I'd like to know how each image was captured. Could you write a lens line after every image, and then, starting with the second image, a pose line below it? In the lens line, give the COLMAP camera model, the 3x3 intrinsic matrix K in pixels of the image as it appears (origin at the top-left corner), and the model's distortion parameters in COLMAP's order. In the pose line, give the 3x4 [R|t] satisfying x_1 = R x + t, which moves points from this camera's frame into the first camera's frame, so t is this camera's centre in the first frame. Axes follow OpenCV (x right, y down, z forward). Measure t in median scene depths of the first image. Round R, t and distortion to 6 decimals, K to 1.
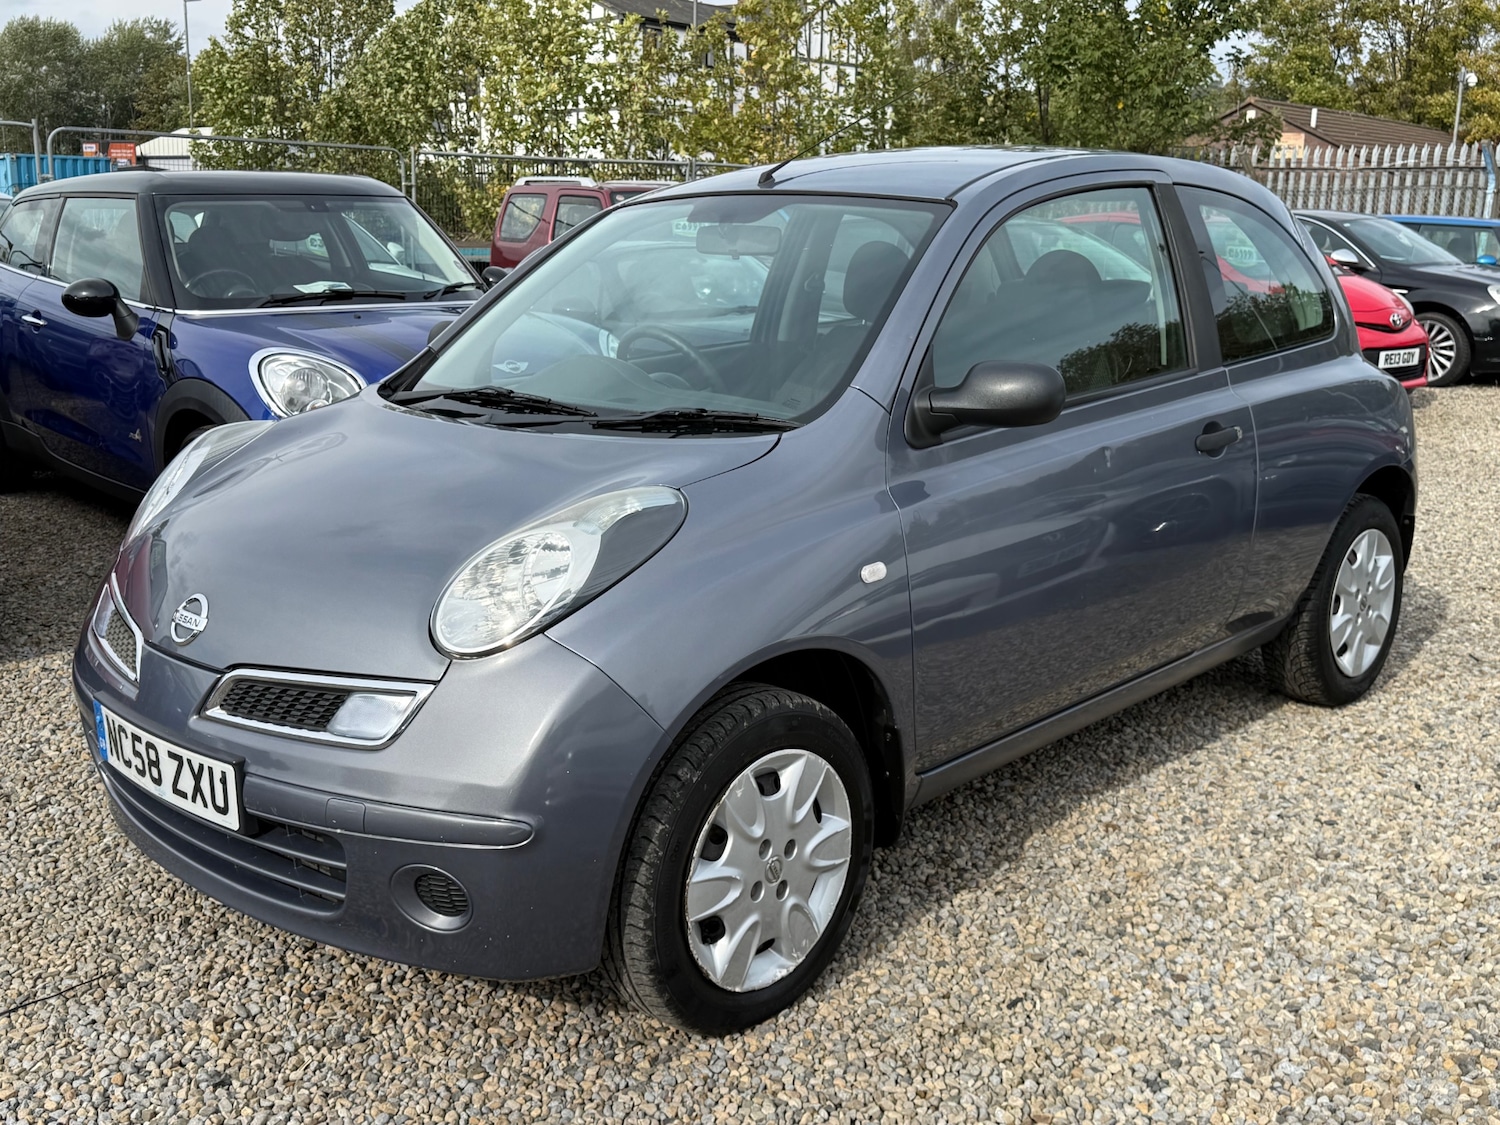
lens RADIAL K [[1487.7, 0, 753.1], [0, 1487.7, 562.2], [0, 0, 1]] dist [0.162331, -0.334727]
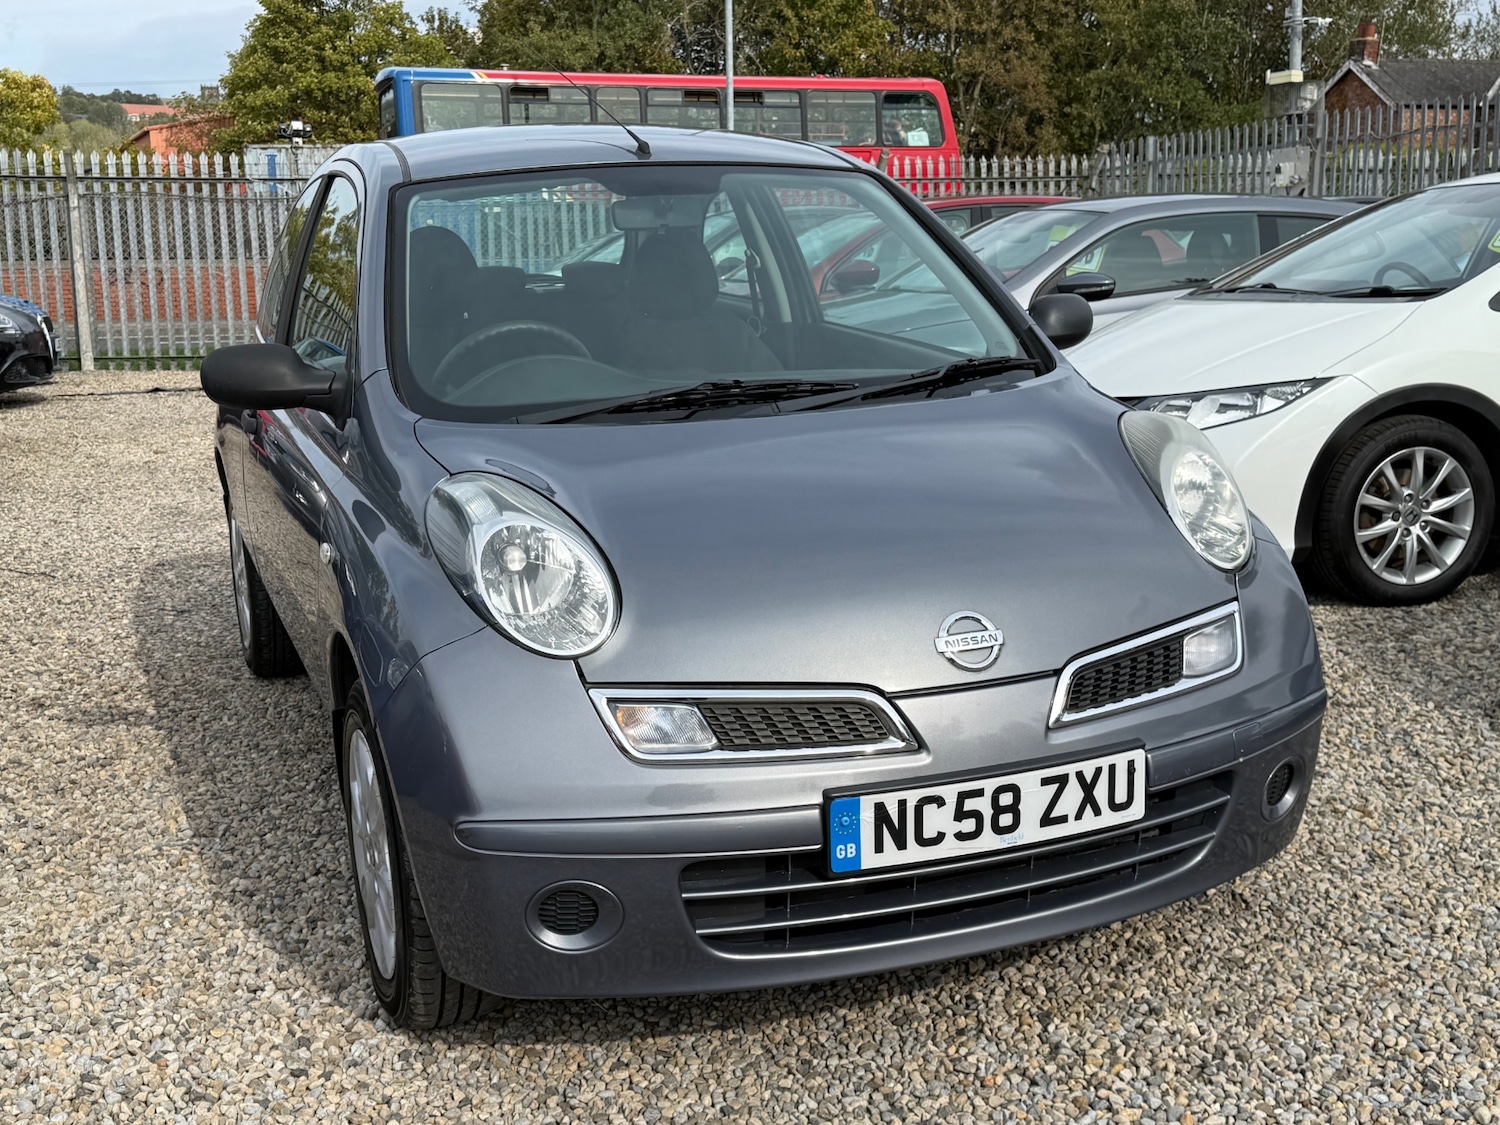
lens RADIAL K [[1677.7, 0, 728.1], [0, 1677.7, 582.6], [0, 0, 1]] dist [0.202362, -0.462220]
pose [[0.431329, -0.209019, 0.877648, -1.214044], [0.234764, 0.965284, 0.114513, -0.131058], [-0.871115, 0.156647, 0.465425, 0.636707]]
